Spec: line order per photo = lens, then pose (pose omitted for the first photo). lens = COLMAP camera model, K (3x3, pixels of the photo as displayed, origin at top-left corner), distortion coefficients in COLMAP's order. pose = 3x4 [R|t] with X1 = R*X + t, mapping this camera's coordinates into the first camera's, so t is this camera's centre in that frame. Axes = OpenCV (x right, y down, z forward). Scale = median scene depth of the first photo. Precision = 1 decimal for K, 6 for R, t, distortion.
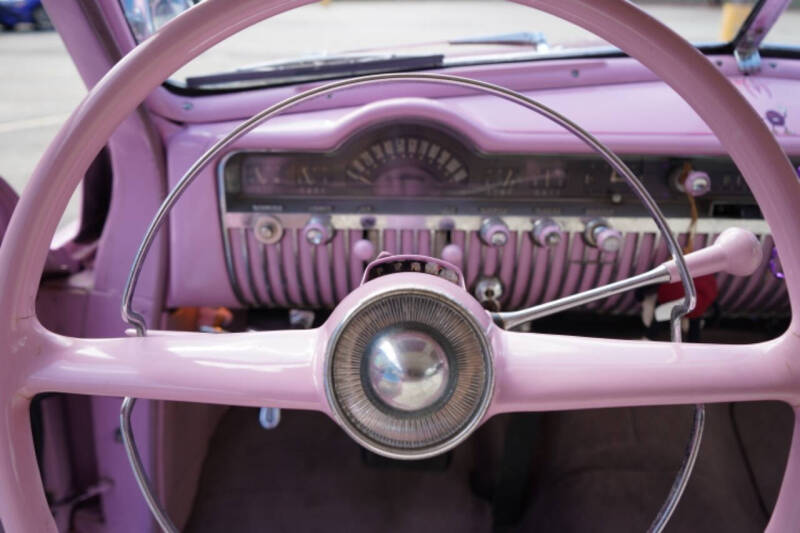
lens RADIAL K [[665.2, 0, 401.9], [0, 665.2, 257.5], [0, 0, 1]] dist [-0.012824, -0.003510]
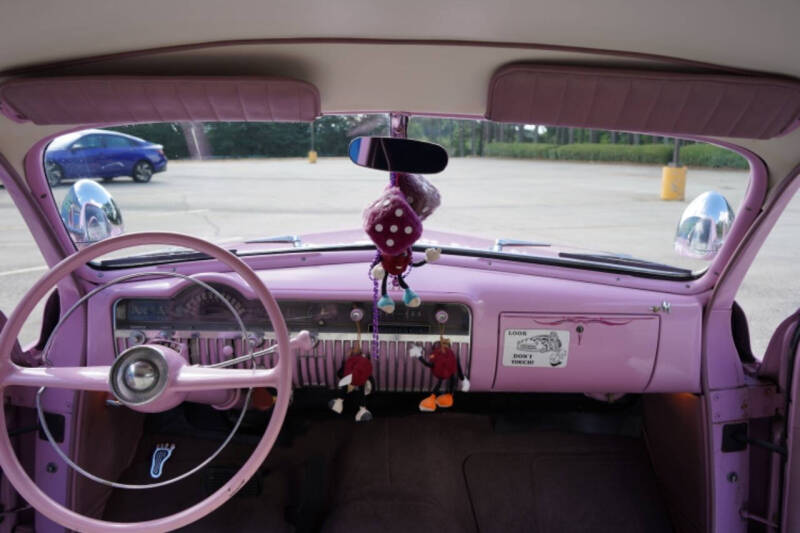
lens RADIAL K [[643.7, 0, 396.9], [0, 643.7, 264.2], [0, 0, 1]] dist [-0.005926, 0.010755]
pose [[0.999668, 0.005806, 0.025106, 0.502126], [-0.000572, 0.979041, -0.203663, 0.127132], [-0.025762, 0.203581, 0.978719, -0.886250]]
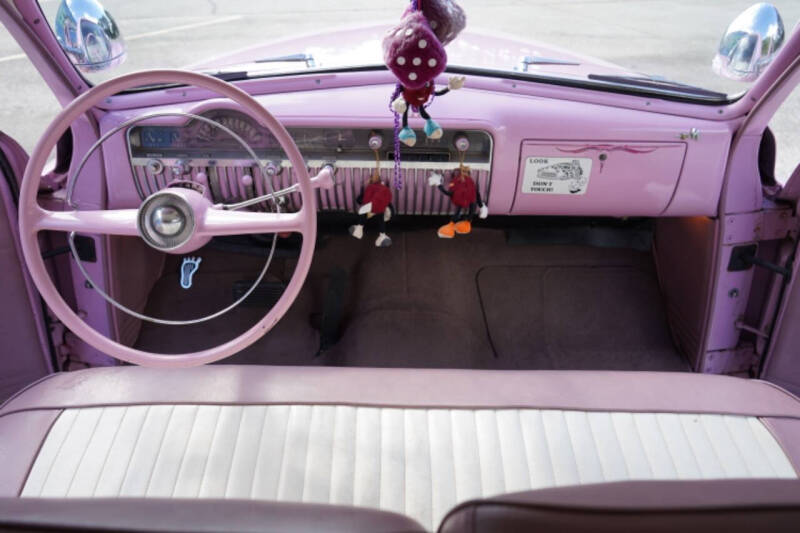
lens RADIAL K [[643.7, 0, 396.9], [0, 643.7, 264.2], [0, 0, 1]] dist [-0.005926, 0.010755]
pose [[0.999919, -0.001516, 0.012634, 0.470871], [-0.000130, 0.991601, 0.129337, -0.003341], [-0.012724, -0.129328, 0.991520, -0.880661]]
